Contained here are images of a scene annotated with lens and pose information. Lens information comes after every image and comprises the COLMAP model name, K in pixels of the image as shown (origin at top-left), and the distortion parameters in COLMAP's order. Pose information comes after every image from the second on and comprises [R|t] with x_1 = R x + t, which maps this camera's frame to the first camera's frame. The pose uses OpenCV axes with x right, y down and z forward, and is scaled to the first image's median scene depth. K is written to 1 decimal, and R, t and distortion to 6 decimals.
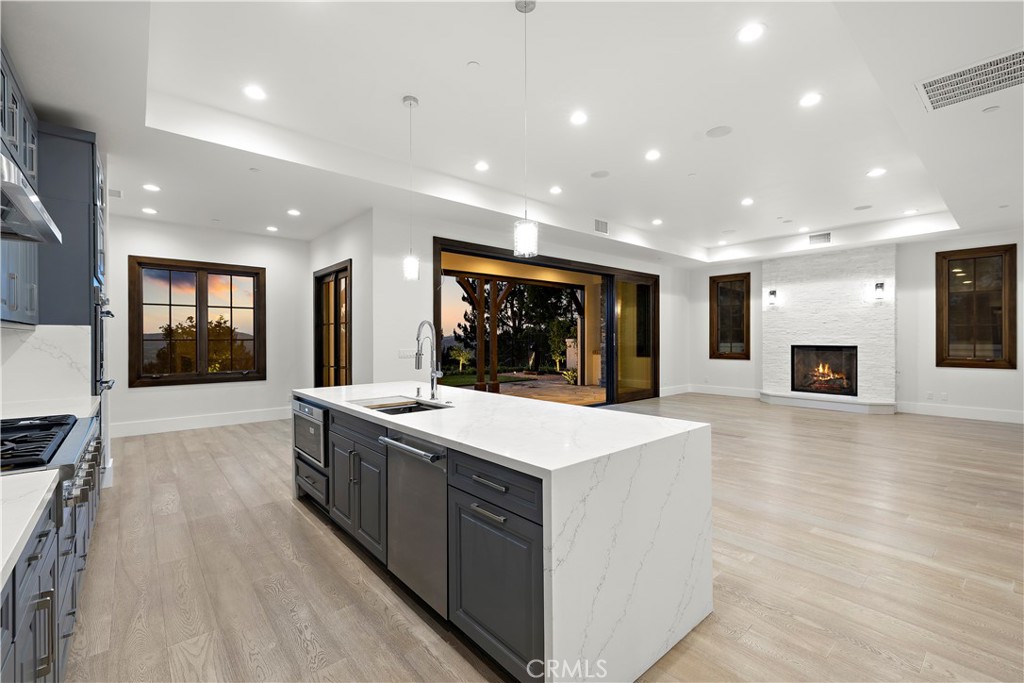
lens RADIAL K [[439.7, 0, 512.0], [0, 439.7, 341.5], [0, 0, 1]] dist [0.000833, 0.000093]
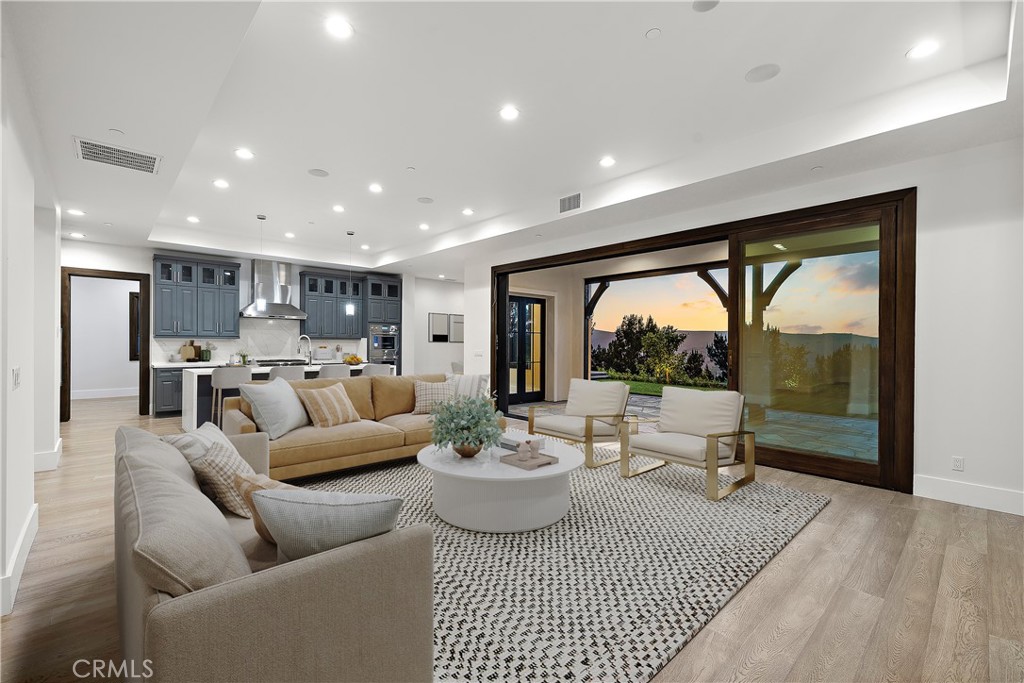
lens RADIAL K [[439.7, 0, 512.0], [0, 439.7, 341.5], [0, 0, 1]] dist [0.000833, 0.000093]
pose [[0.039528, -0.000537, -0.999218, 0.812521], [-0.011853, 0.999929, -0.001007, -0.007992], [0.999148, 0.011884, 0.039519, 0.708375]]
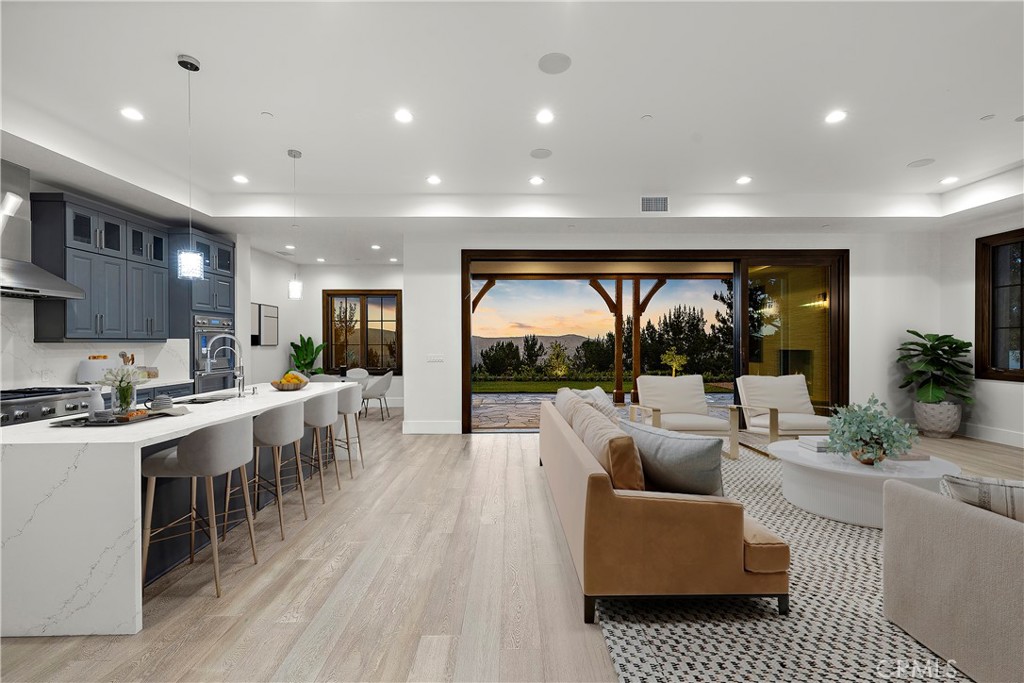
lens RADIAL K [[429.9, 0, 514.3], [0, 429.9, 338.7], [0, 0, 1]] dist [0.001840, 0.000368]
pose [[0.763497, -0.004740, -0.645794, 0.418161], [-0.002197, 0.999948, -0.009937, -0.008088], [0.645808, 0.009006, 0.763447, 0.196987]]
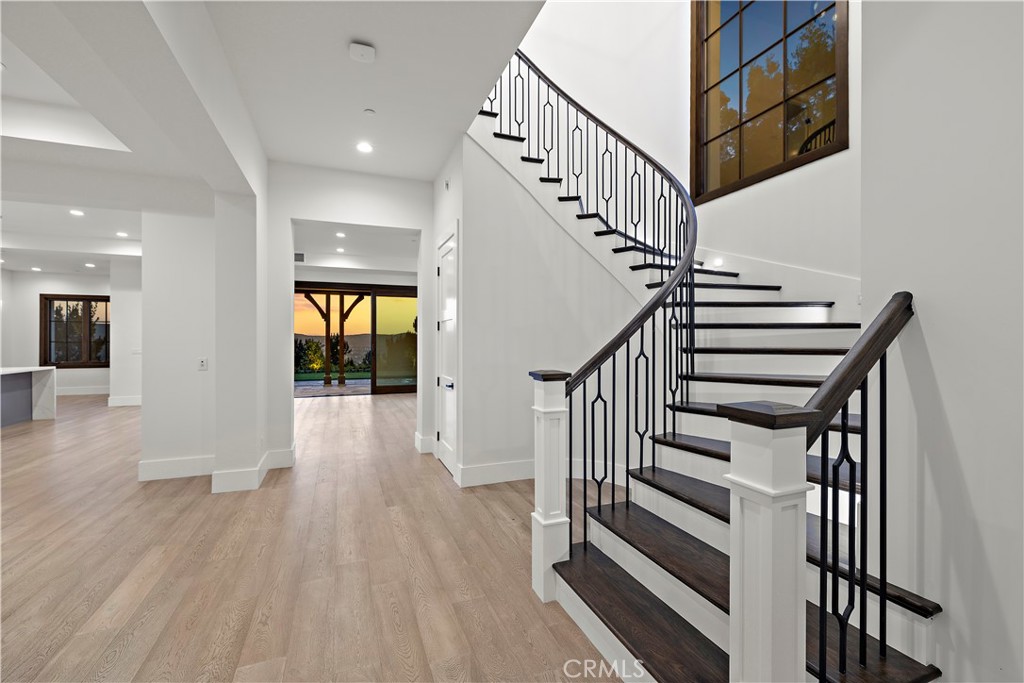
lens RADIAL K [[429.9, 0, 514.3], [0, 429.9, 338.7], [0, 0, 1]] dist [0.001840, 0.000368]
pose [[0.946383, 0.000204, -0.323048, 1.026160], [-0.002968, 0.999963, -0.008064, -0.005330], [0.323034, 0.008591, 0.946348, -0.015719]]
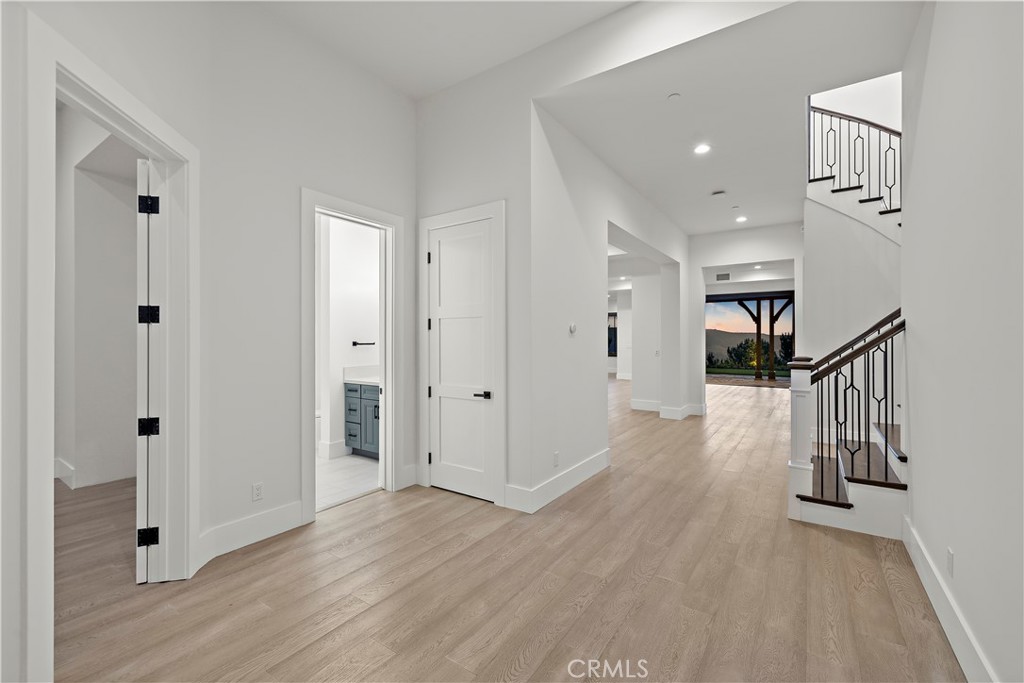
lens RADIAL K [[429.9, 0, 514.3], [0, 429.9, 338.7], [0, 0, 1]] dist [0.001840, 0.000368]
pose [[0.258868, -0.000981, -0.965912, 1.340144], [-0.005964, 0.999979, -0.002614, -0.006805], [0.965894, 0.006437, 0.258857, -0.198688]]
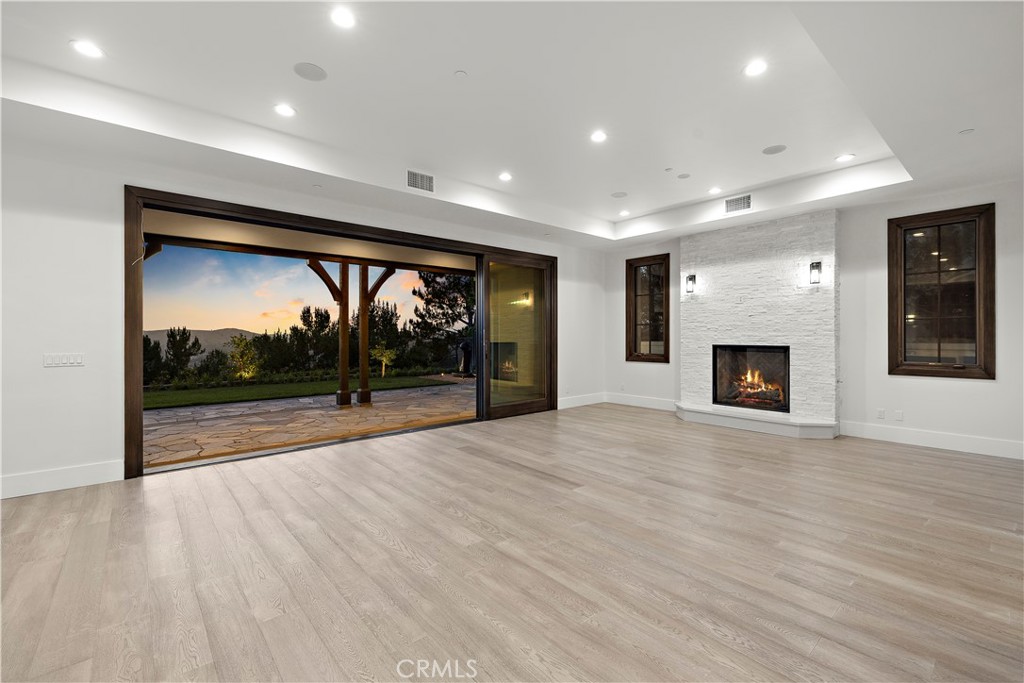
lens RADIAL K [[441.4, 0, 515.3], [0, 441.4, 334.7], [0, 0, 1]] dist [0.003214, 0.000399]
pose [[0.999997, -0.001189, 0.002061, 0.291656], [0.001206, 0.999964, -0.008431, -0.003327], [-0.002051, 0.008434, 0.999962, 0.225821]]
